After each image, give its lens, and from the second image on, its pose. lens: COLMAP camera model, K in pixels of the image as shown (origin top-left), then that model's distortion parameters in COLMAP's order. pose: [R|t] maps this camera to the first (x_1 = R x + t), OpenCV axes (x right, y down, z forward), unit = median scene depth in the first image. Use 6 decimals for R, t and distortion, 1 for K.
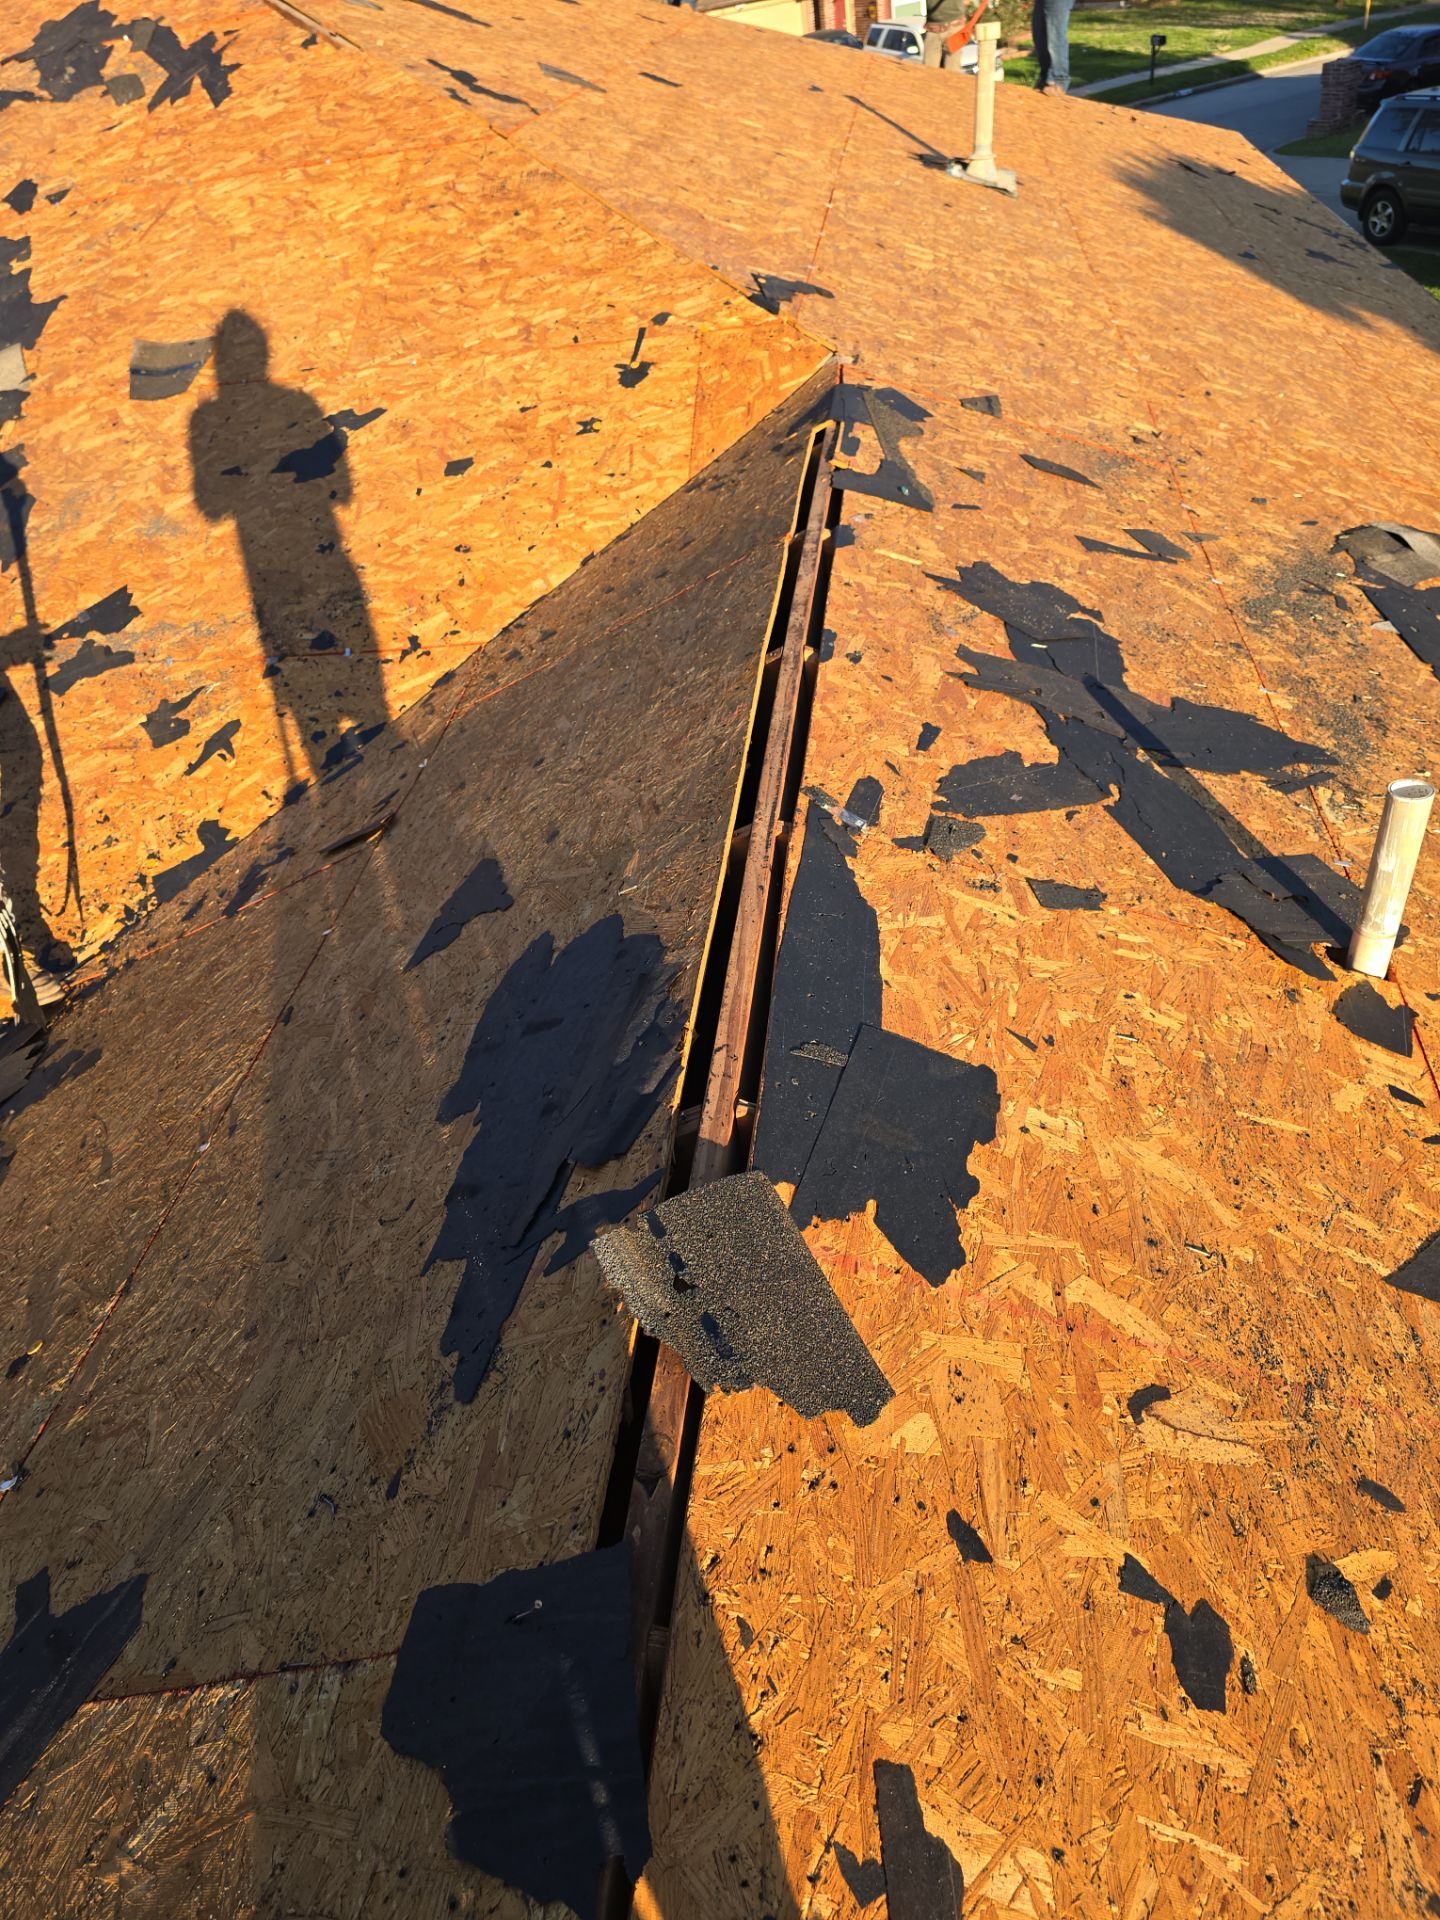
lens RADIAL K [[1287.1, 0, 722.8], [0, 1287.1, 948.0], [0, 0, 1]] dist [0.058555, -0.055070]
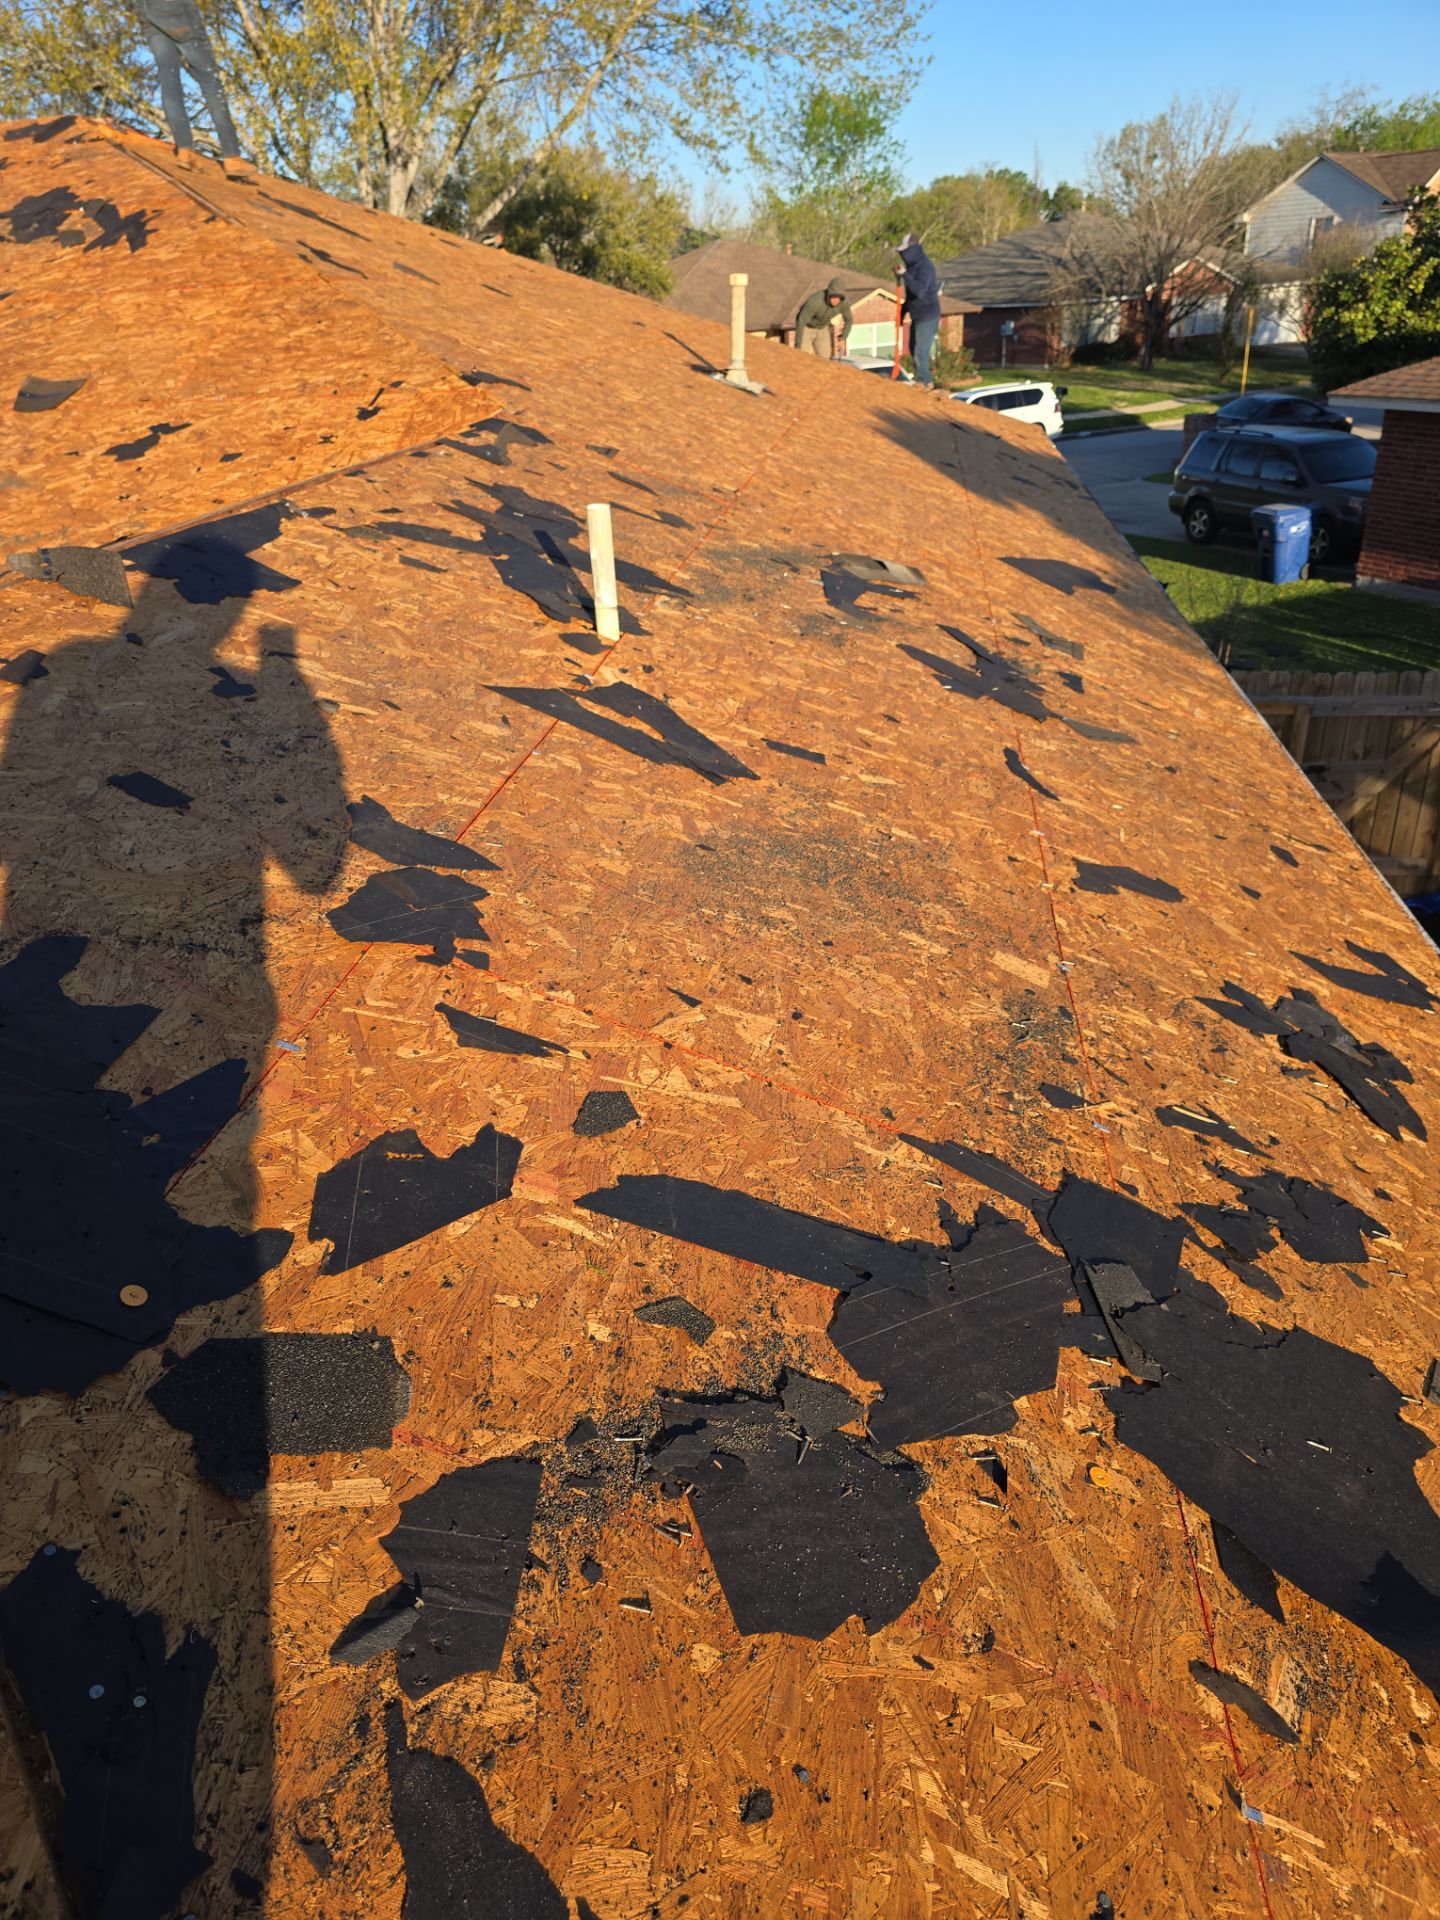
lens RADIAL K [[1287.1, 0, 767.1], [0, 1287.1, 992.4], [0, 0, 1]] dist [0.058555, -0.055070]
pose [[0.996416, 0.075539, 0.038058, 0.302305], [-0.067627, 0.981710, -0.177965, 0.340342], [-0.050806, 0.174753, 0.983301, -0.264639]]
